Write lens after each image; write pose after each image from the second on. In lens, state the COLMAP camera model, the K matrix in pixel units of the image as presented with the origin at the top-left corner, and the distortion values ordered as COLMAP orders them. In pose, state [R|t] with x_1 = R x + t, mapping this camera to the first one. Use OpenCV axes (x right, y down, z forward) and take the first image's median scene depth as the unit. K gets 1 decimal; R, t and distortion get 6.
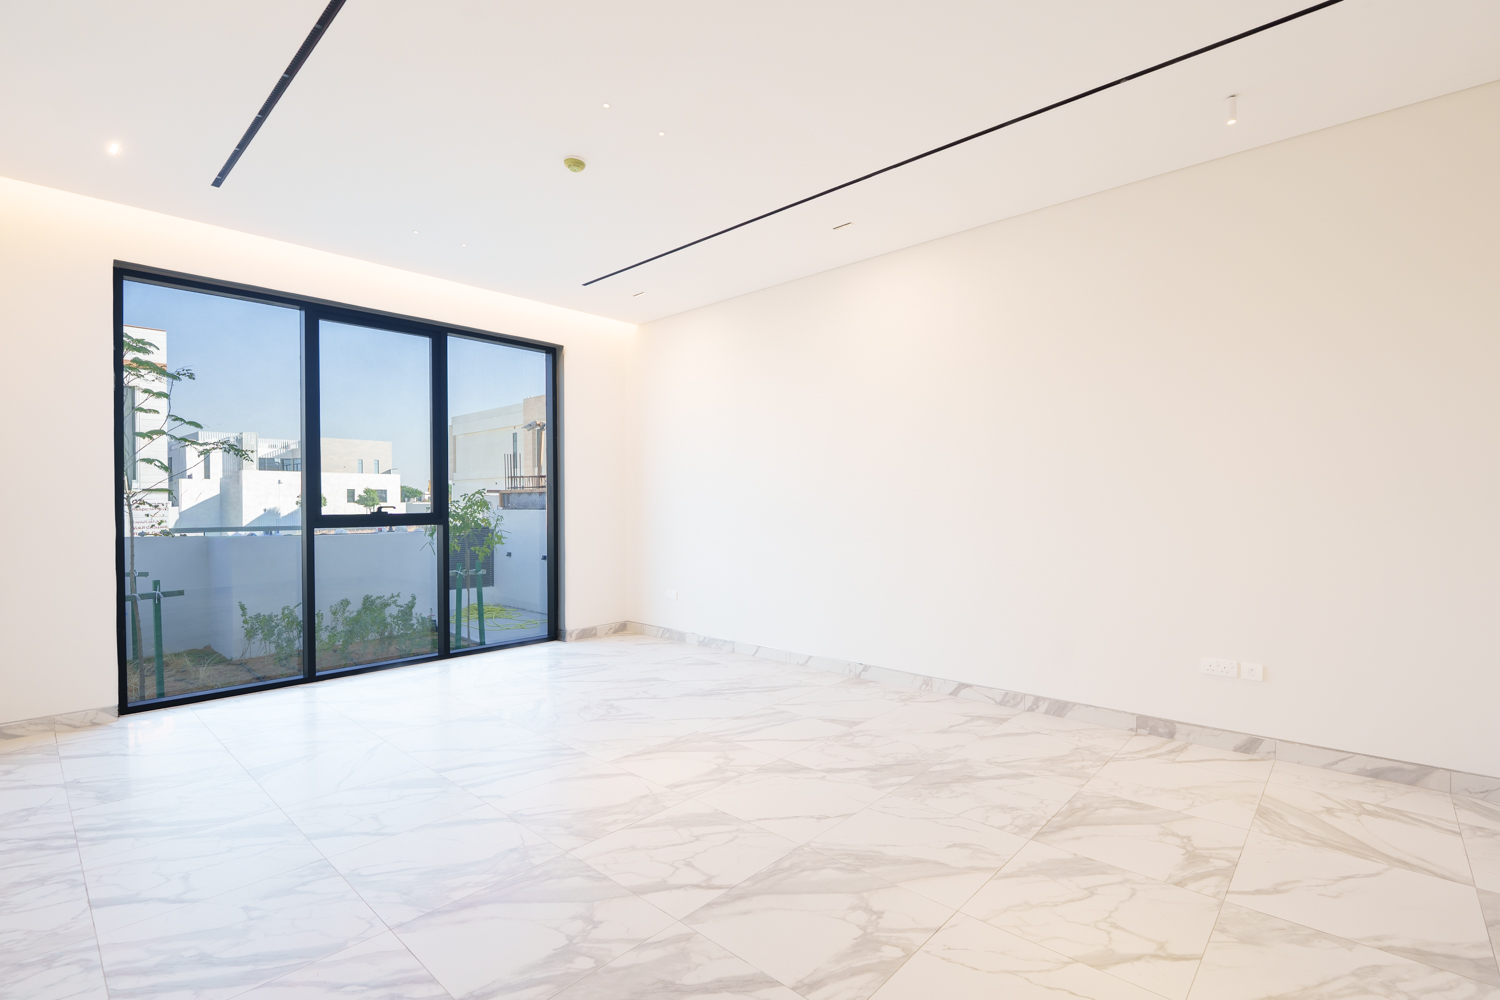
lens RADIAL K [[636.9, 0, 826.8], [0, 636.9, 503.0], [0, 0, 1]] dist [0.000203, -0.003983]
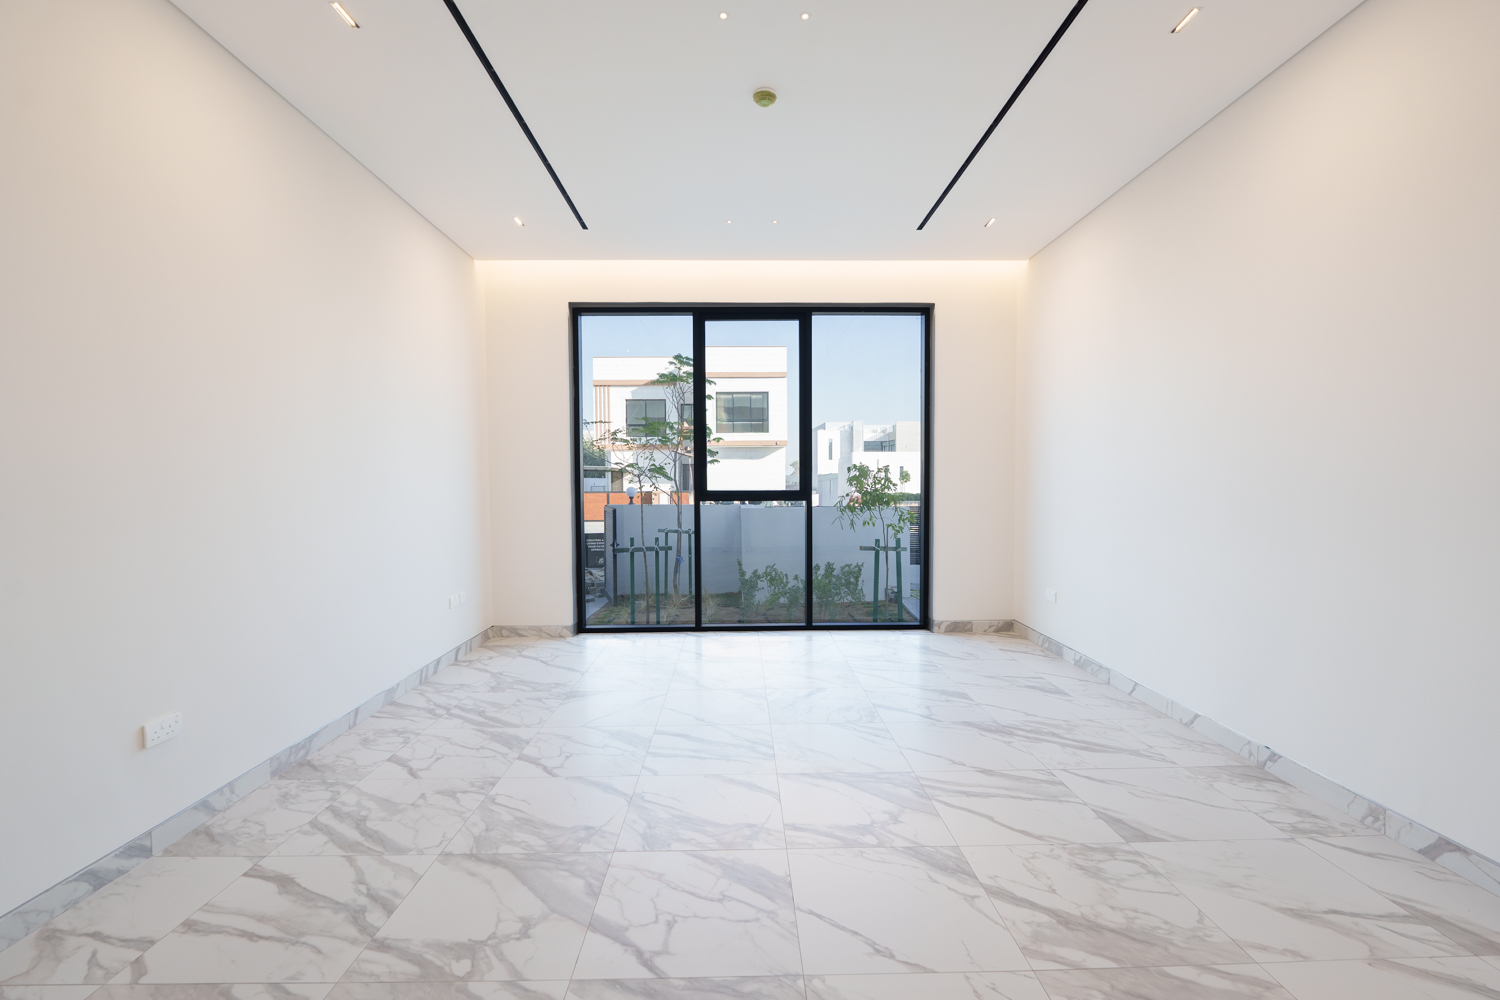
lens RADIAL K [[702.1, 0, 777.6], [0, 702.1, 504.5], [0, 0, 1]] dist [-0.003819, -0.004967]
pose [[0.672122, 0.026502, -0.739966, 0.303364], [0.000792, 0.999333, 0.036510, -0.001521], [0.740440, -0.025125, 0.671653, 0.294812]]
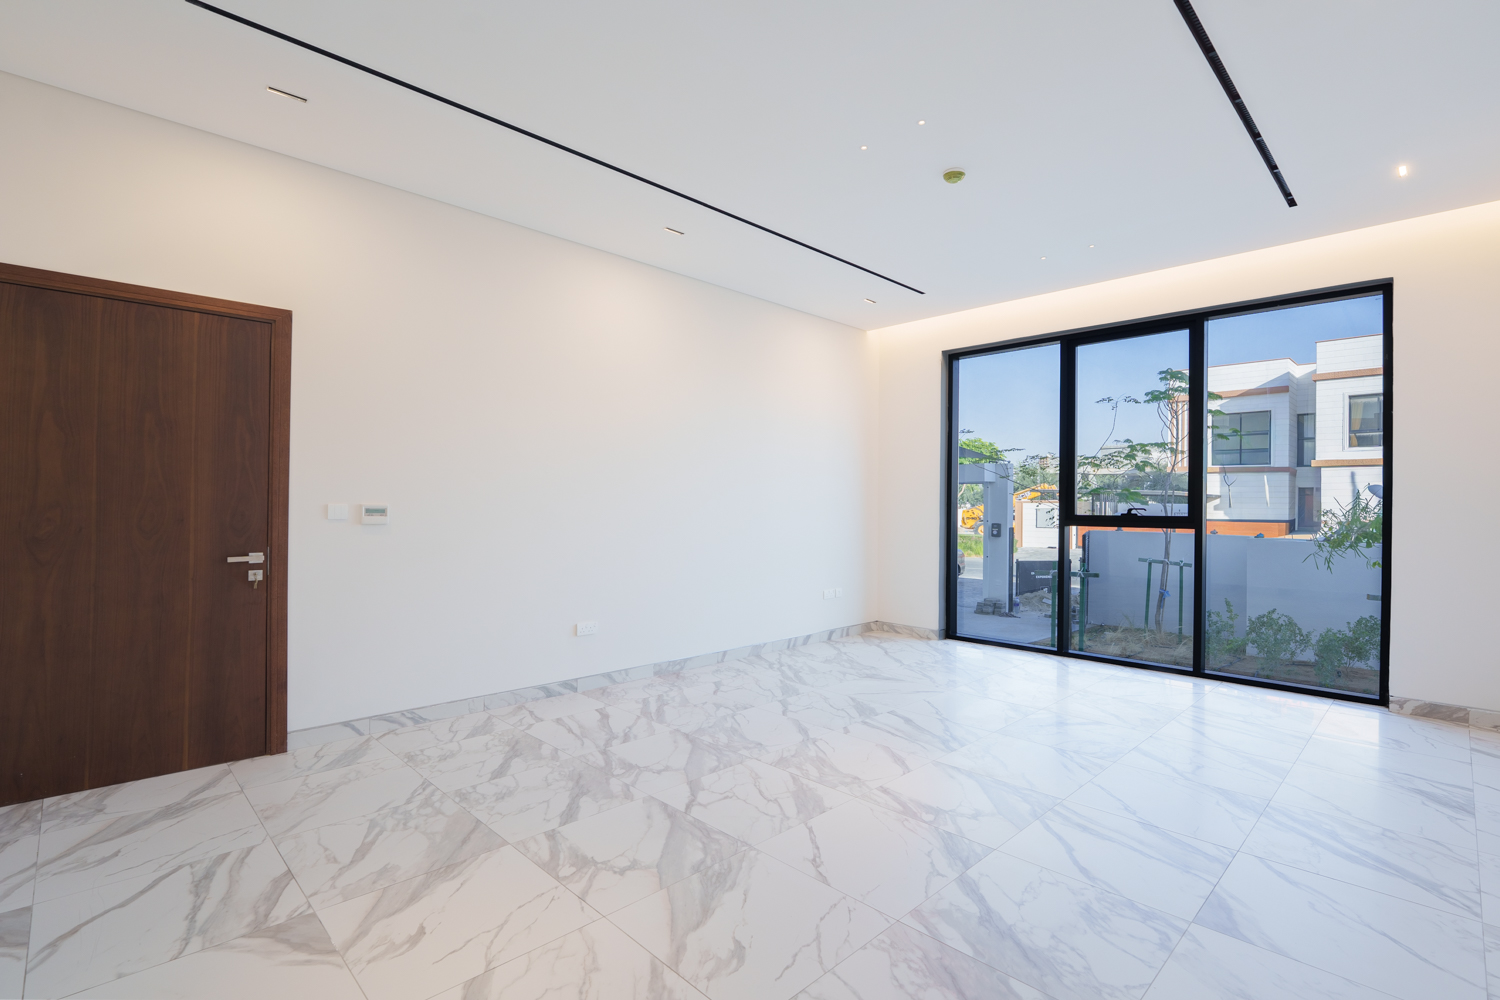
lens RADIAL K [[702.1, 0, 777.6], [0, 702.1, 504.5], [0, 0, 1]] dist [-0.003819, -0.004967]
pose [[-0.060581, 0.003531, -0.998157, 0.644976], [-0.008988, 0.999951, 0.004083, -0.000635], [0.998123, 0.009219, -0.060546, 0.676719]]
